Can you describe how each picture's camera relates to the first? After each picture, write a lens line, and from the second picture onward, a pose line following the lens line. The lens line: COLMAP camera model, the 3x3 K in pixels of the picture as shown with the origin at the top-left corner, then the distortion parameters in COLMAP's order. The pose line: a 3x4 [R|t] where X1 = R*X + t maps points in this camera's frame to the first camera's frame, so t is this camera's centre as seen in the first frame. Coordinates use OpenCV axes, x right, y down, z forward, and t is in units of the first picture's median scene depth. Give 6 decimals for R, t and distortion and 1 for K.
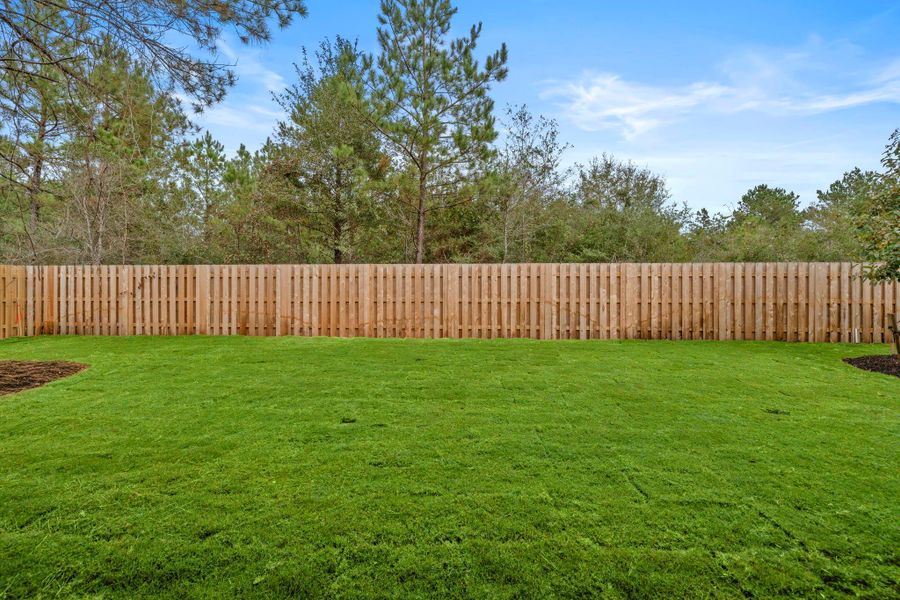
lens RADIAL K [[351.8, 0, 451.9], [0, 351.8, 297.5], [0, 0, 1]] dist [-0.000993, 0.000105]
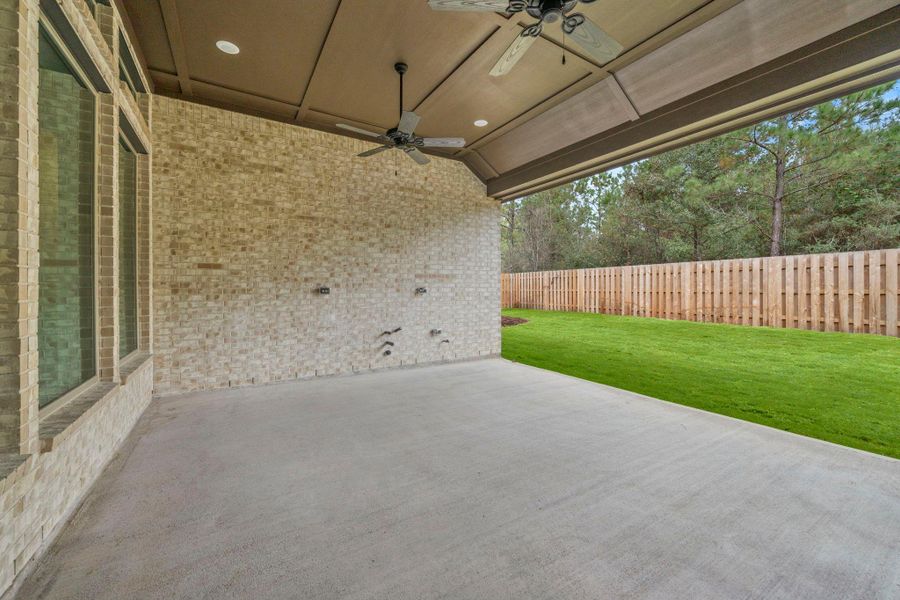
lens RADIAL K [[357.4, 0, 454.9], [0, 357.4, 288.9], [0, 0, 1]] dist [-0.000110, 0.000037]
pose [[0.518597, -0.001981, -0.855016, 0.419623], [0.005715, 0.999983, 0.001149, -0.006159], [0.855000, -0.005483, 0.518600, -0.369281]]
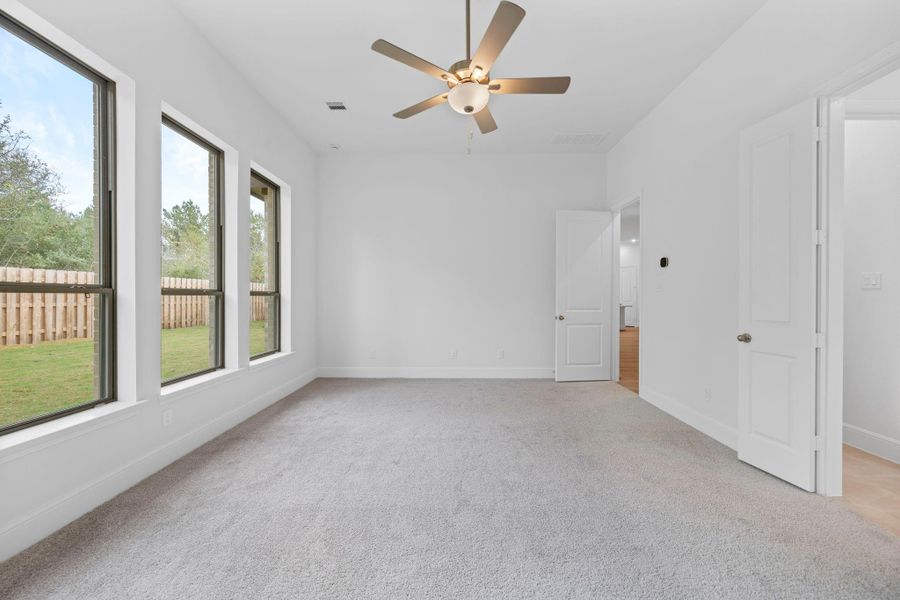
lens RADIAL K [[351.8, 0, 451.9], [0, 351.8, 297.5], [0, 0, 1]] dist [-0.000993, 0.000105]
pose [[0.036669, -0.003122, 0.999323, -0.845612], [-0.000102, 0.999995, 0.003128, -0.017379], [-0.999327, -0.000216, 0.036669, -0.237536]]
